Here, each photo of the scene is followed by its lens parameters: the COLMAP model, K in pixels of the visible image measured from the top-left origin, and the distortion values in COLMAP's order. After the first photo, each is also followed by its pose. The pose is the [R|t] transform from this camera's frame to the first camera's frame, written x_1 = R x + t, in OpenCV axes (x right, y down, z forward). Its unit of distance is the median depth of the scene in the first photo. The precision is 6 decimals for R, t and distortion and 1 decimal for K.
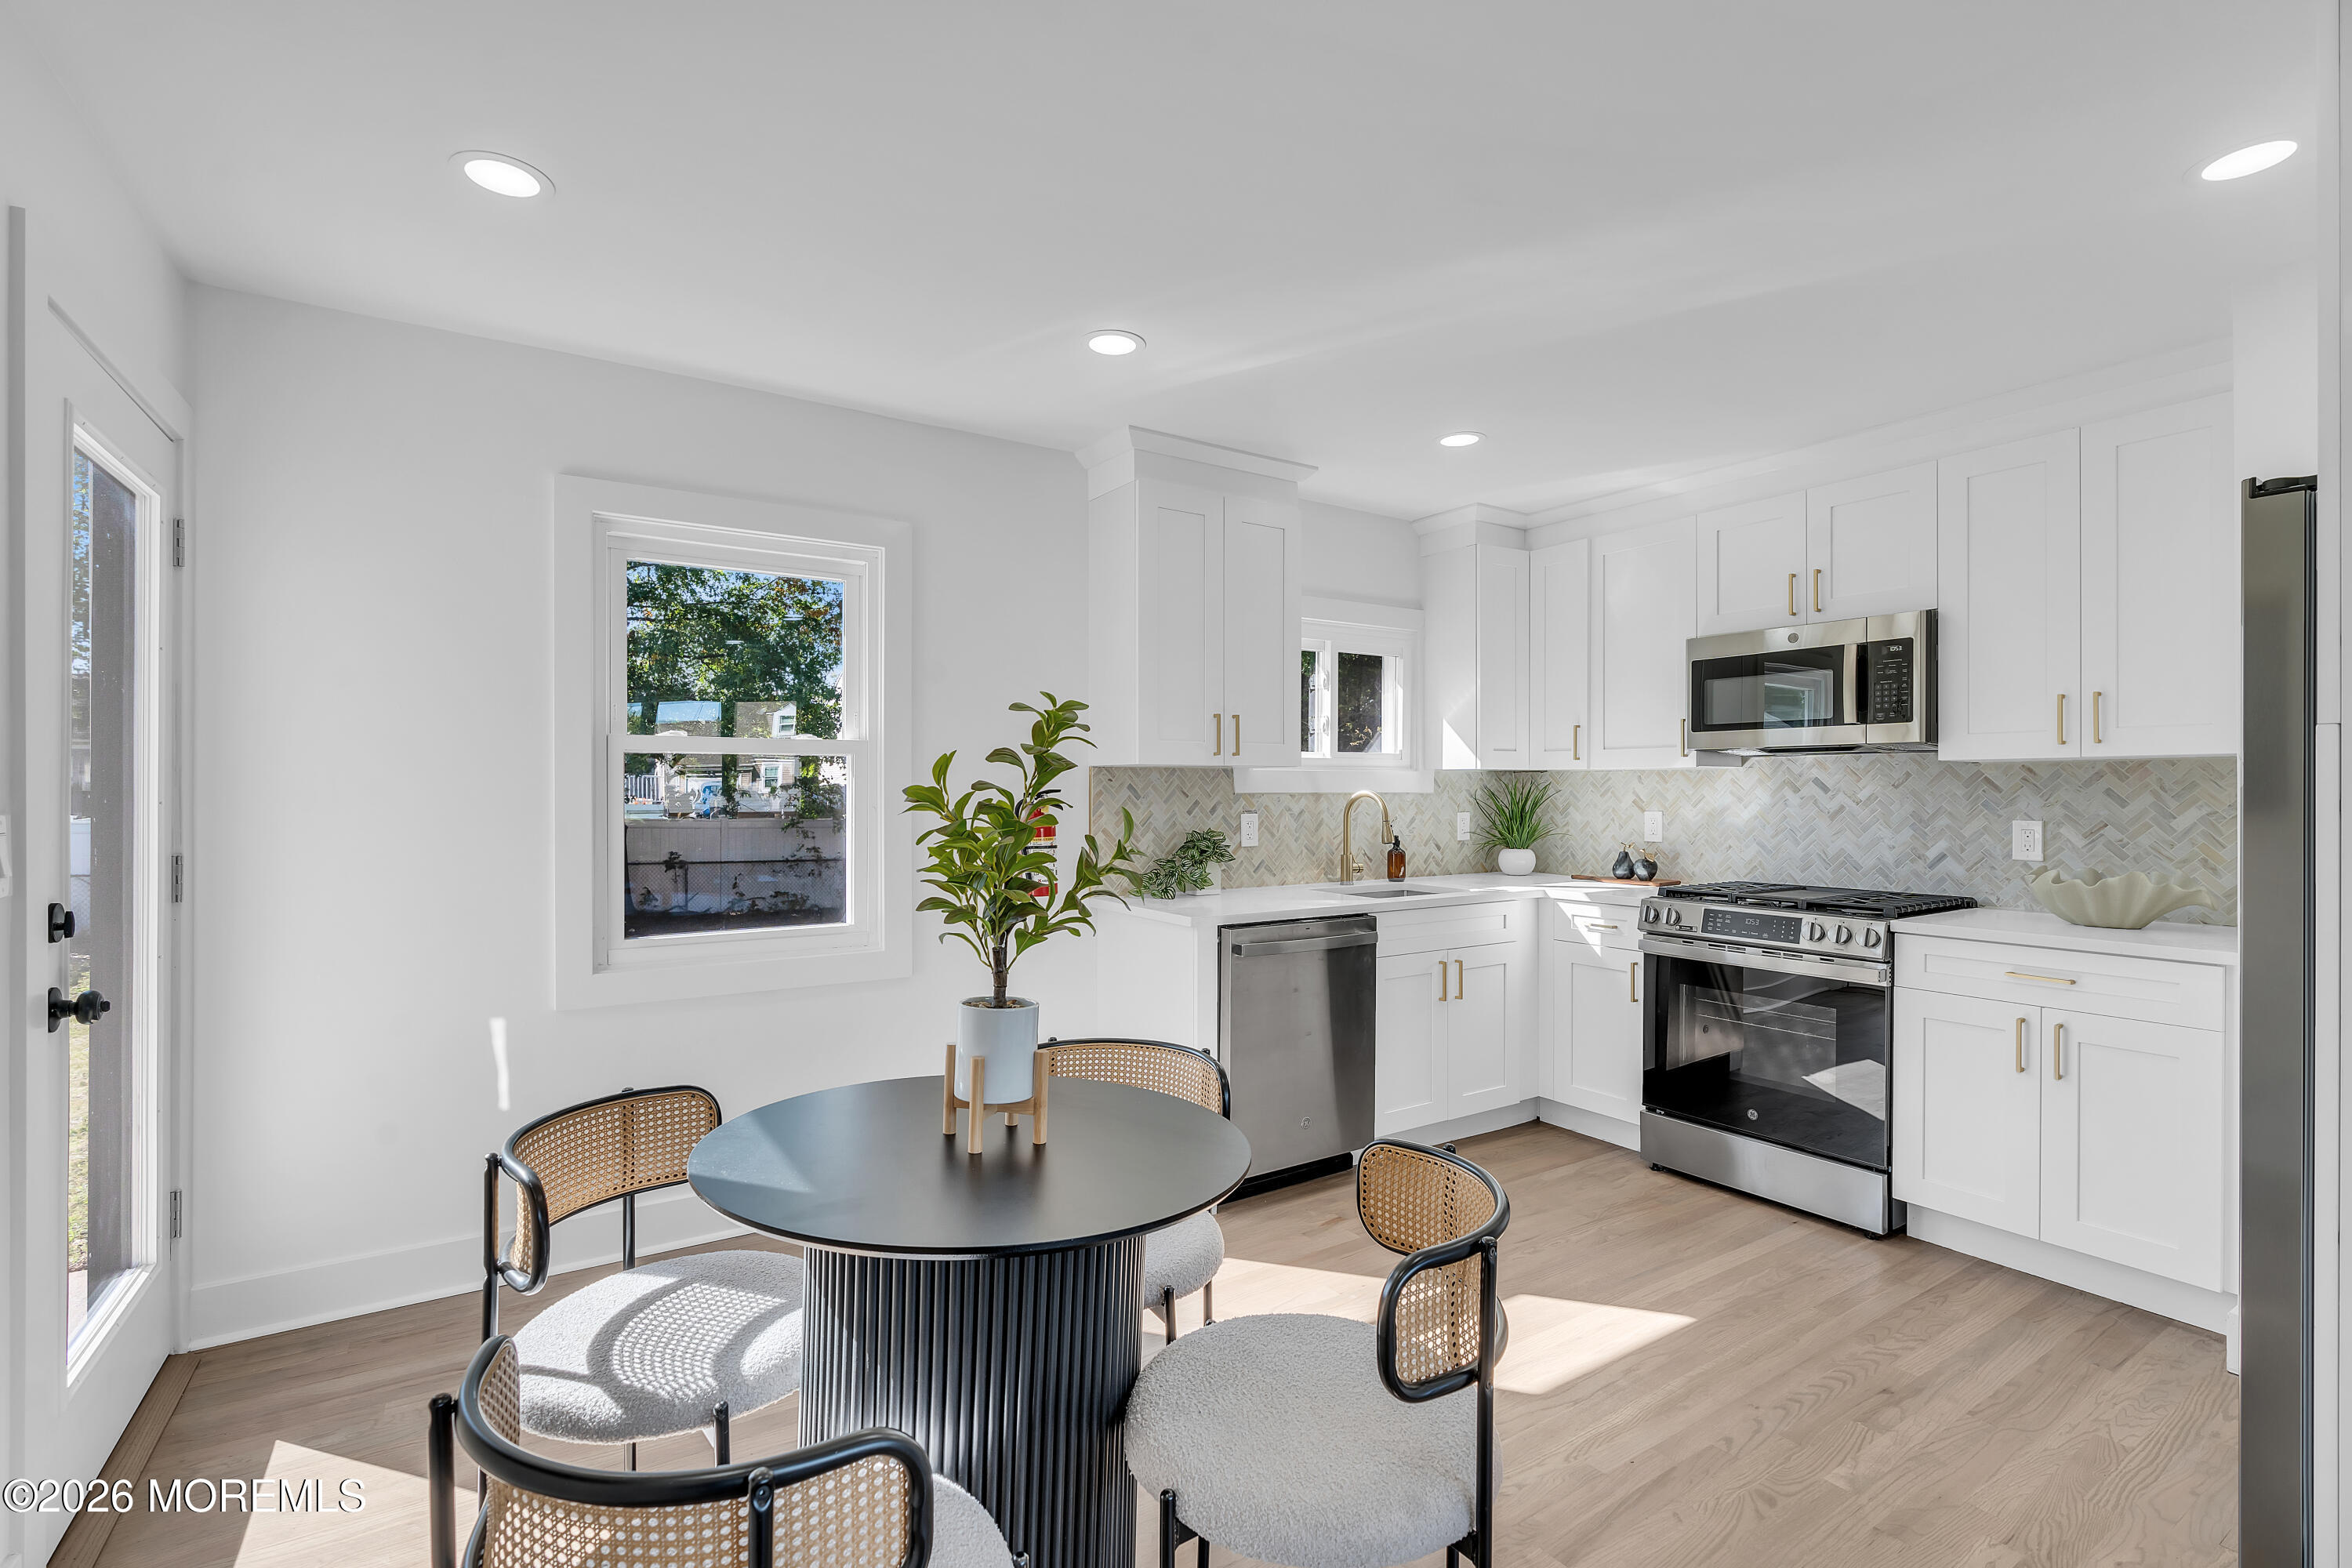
lens RADIAL K [[1055.5, 0, 1165.9], [0, 1055.5, 786.0], [0, 0, 1]] dist [-0.015362, 0.004523]
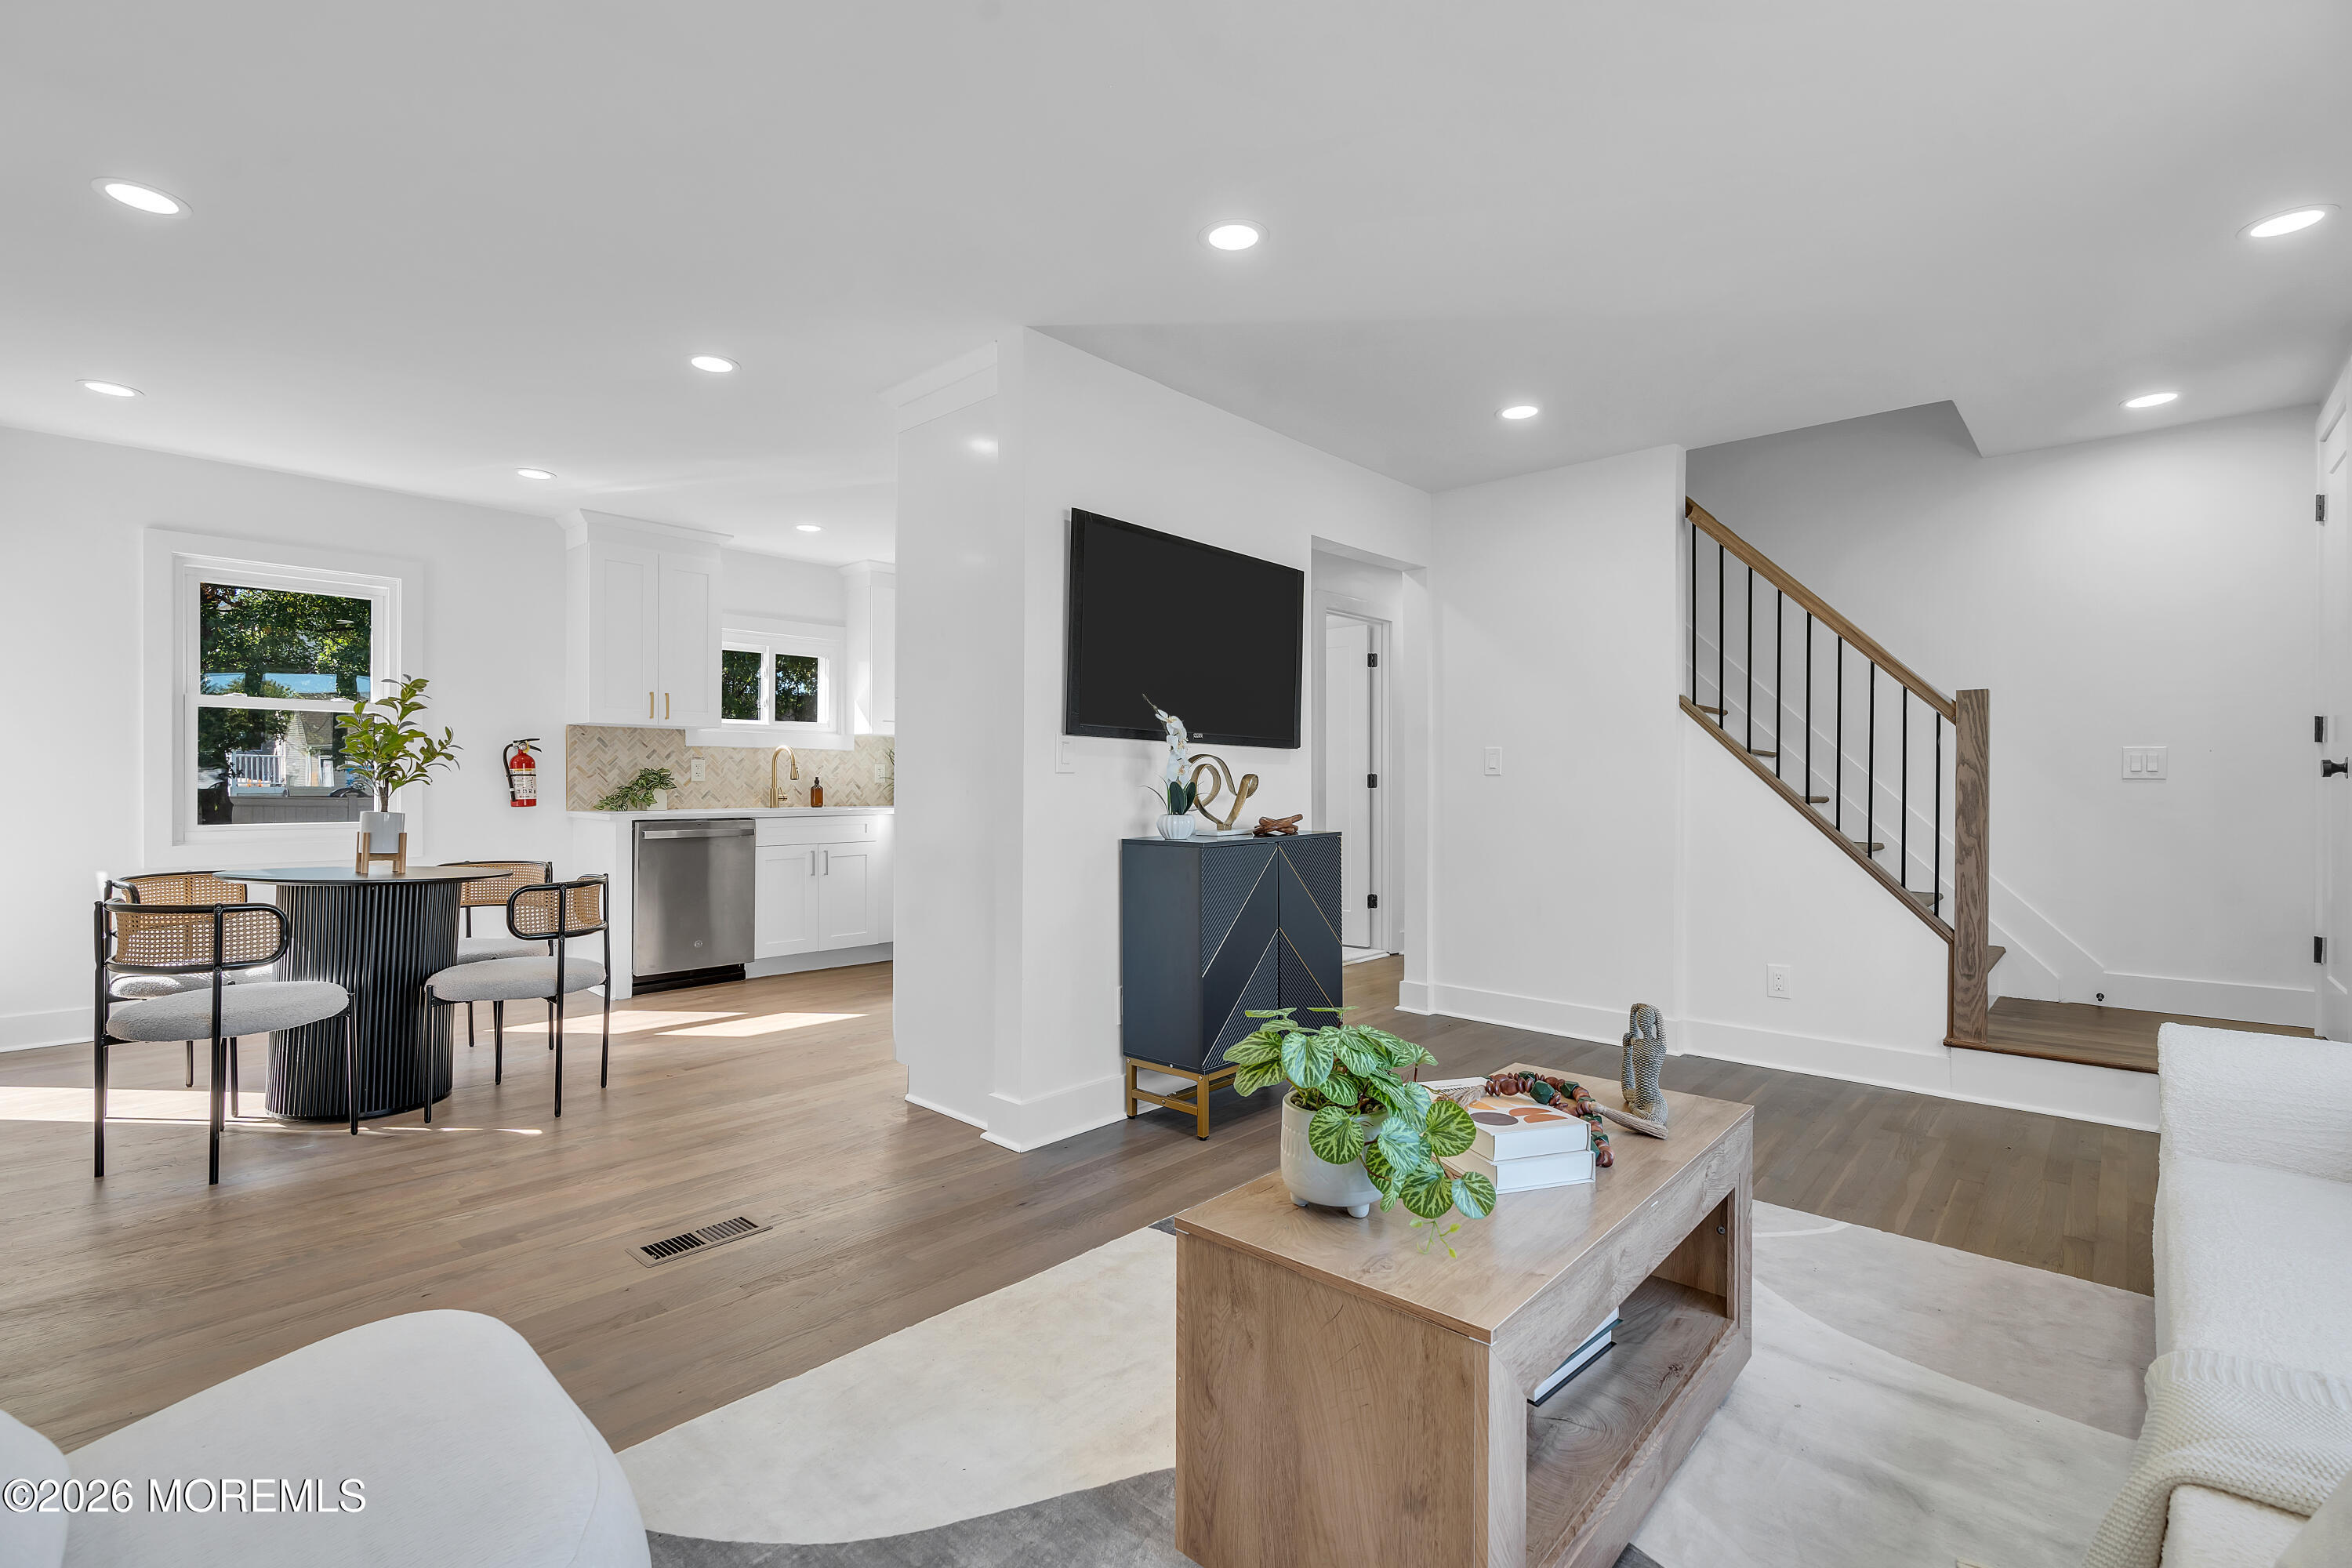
lens RADIAL K [[1055.5, 0, 1176.8], [0, 1055.5, 783.9], [0, 0, 1]] dist [-0.015362, 0.004523]
pose [[0.967605, 0.003324, 0.252446, 0.390408], [-0.004882, 0.999973, 0.005545, 0.052978], [-0.252420, -0.006598, 0.967595, -0.677853]]
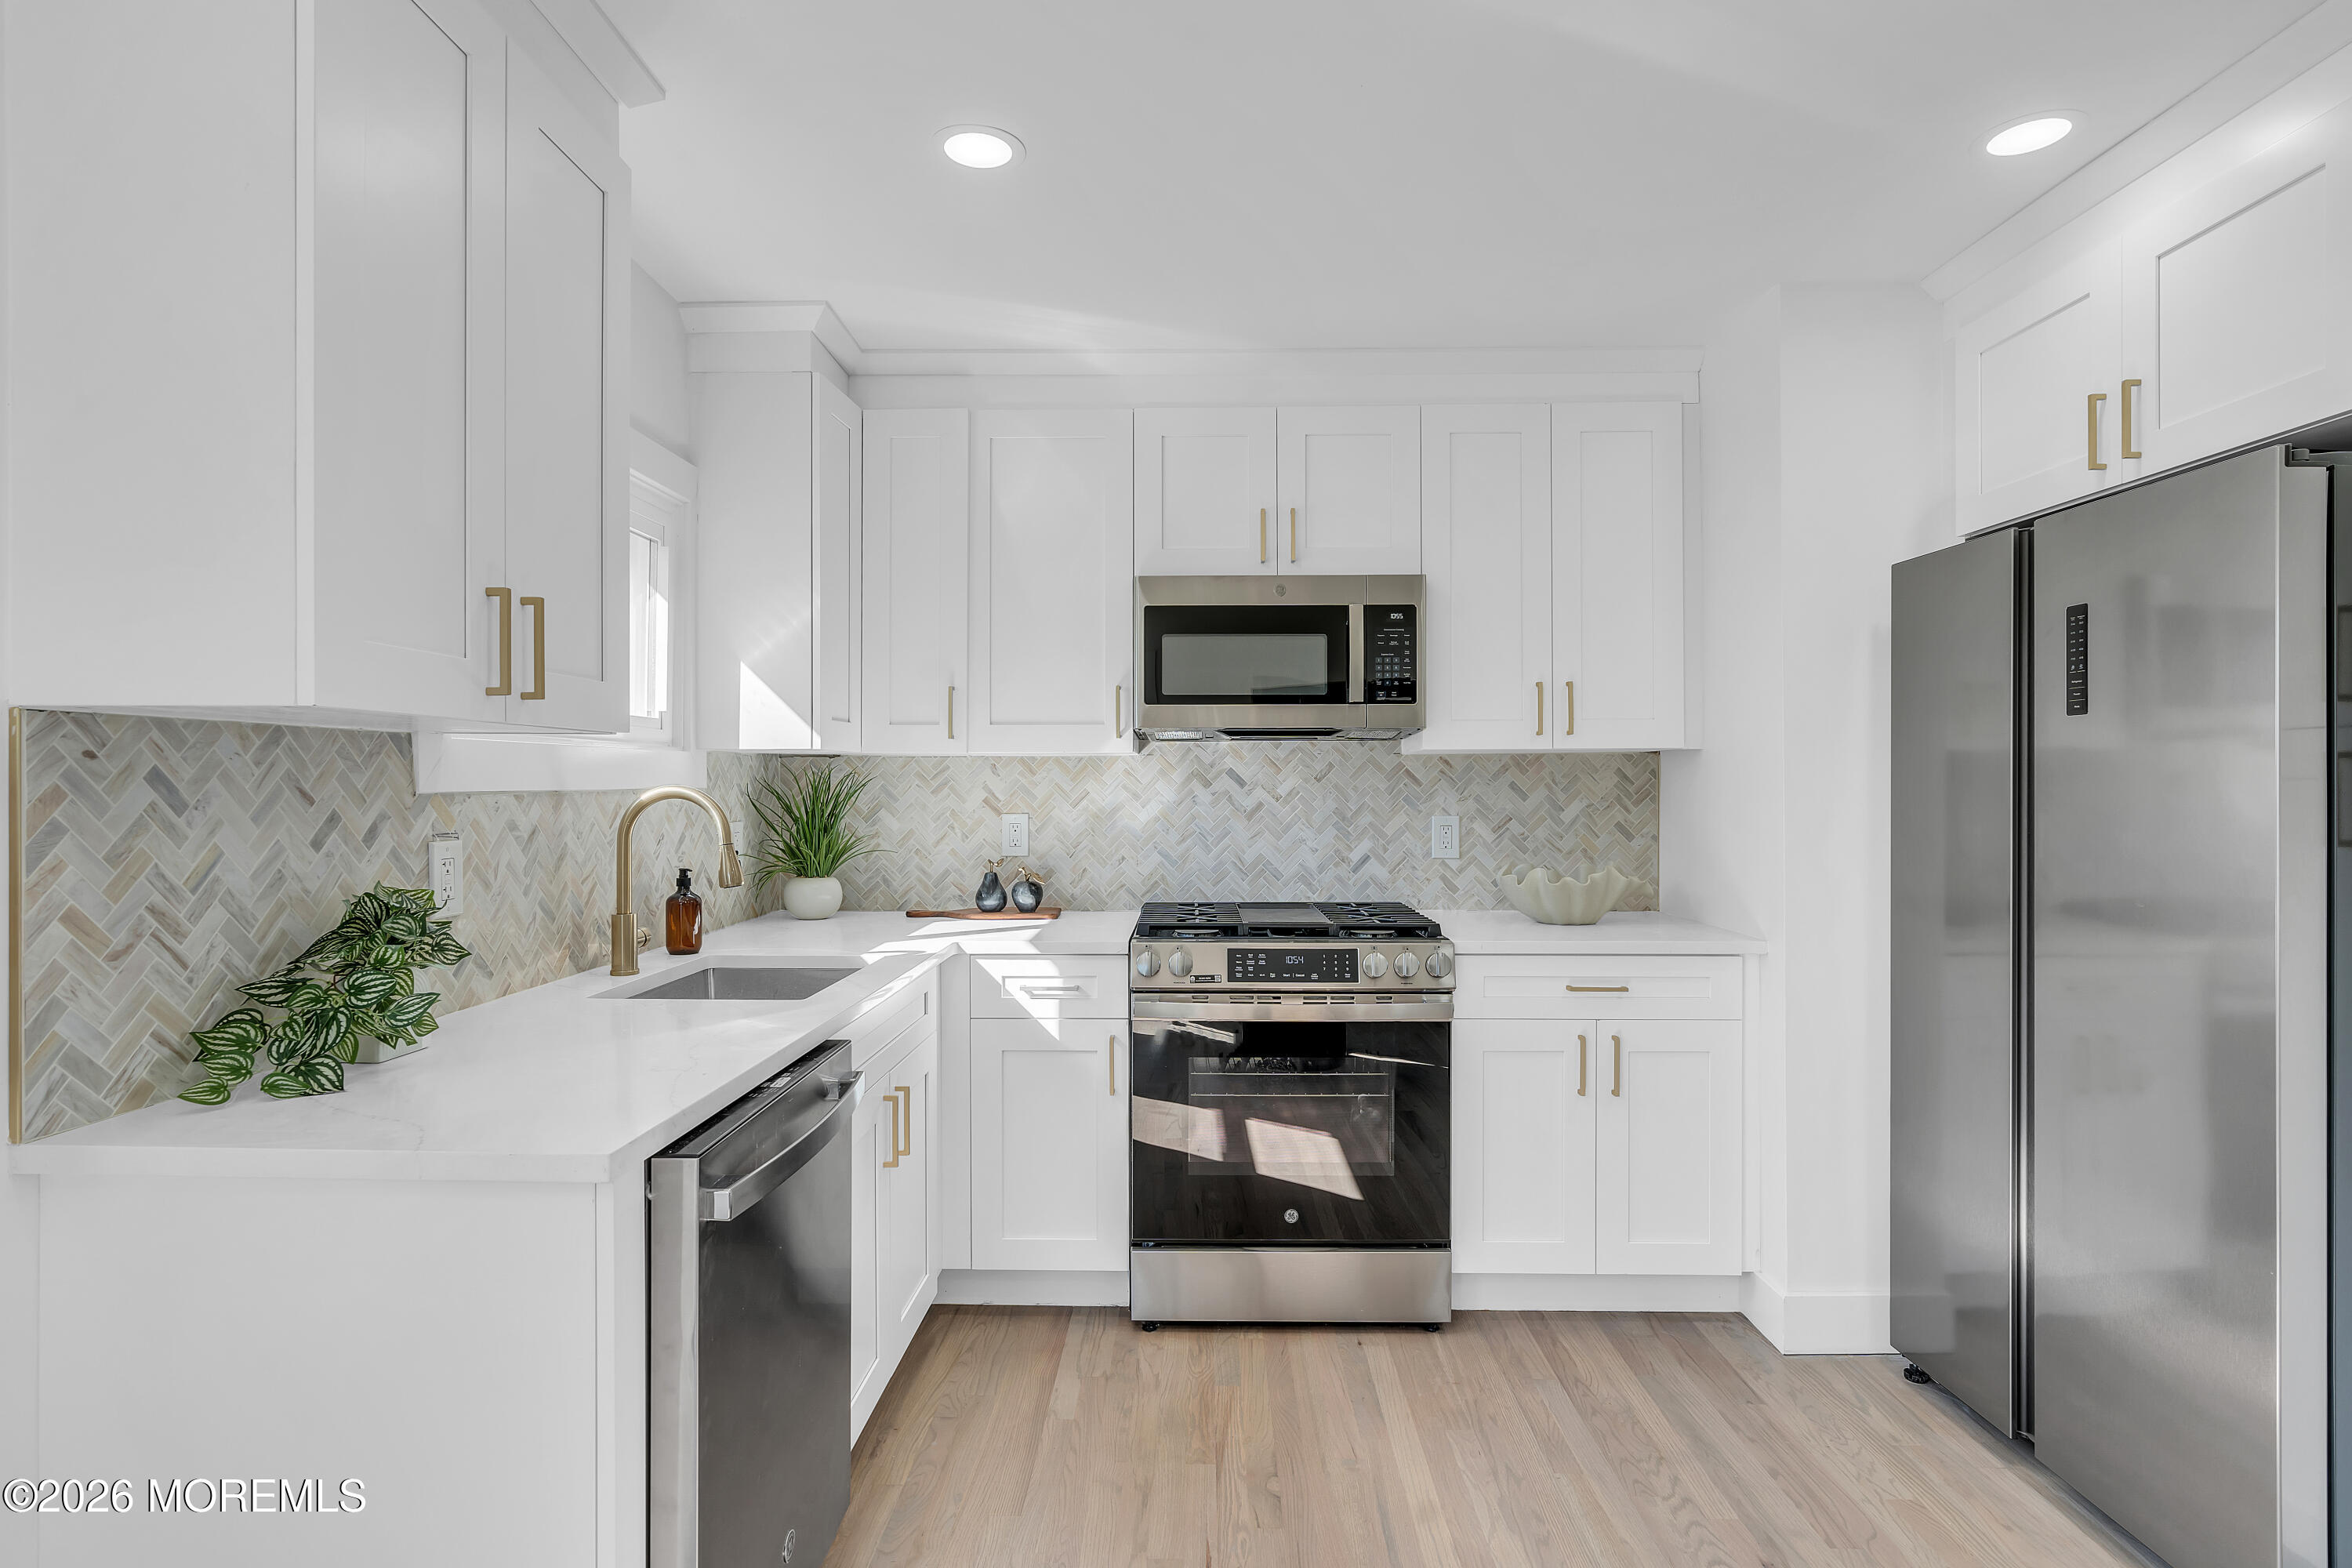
lens RADIAL K [[1162.1, 0, 1167.4], [0, 1162.1, 785.7], [0, 0, 1]] dist [-0.010739, 0.000812]
pose [[0.563111, -0.002557, 0.826378, -0.154872], [-0.001643, 0.999990, 0.004214, 0.001550], [-0.826380, -0.003731, 0.563101, 0.533709]]
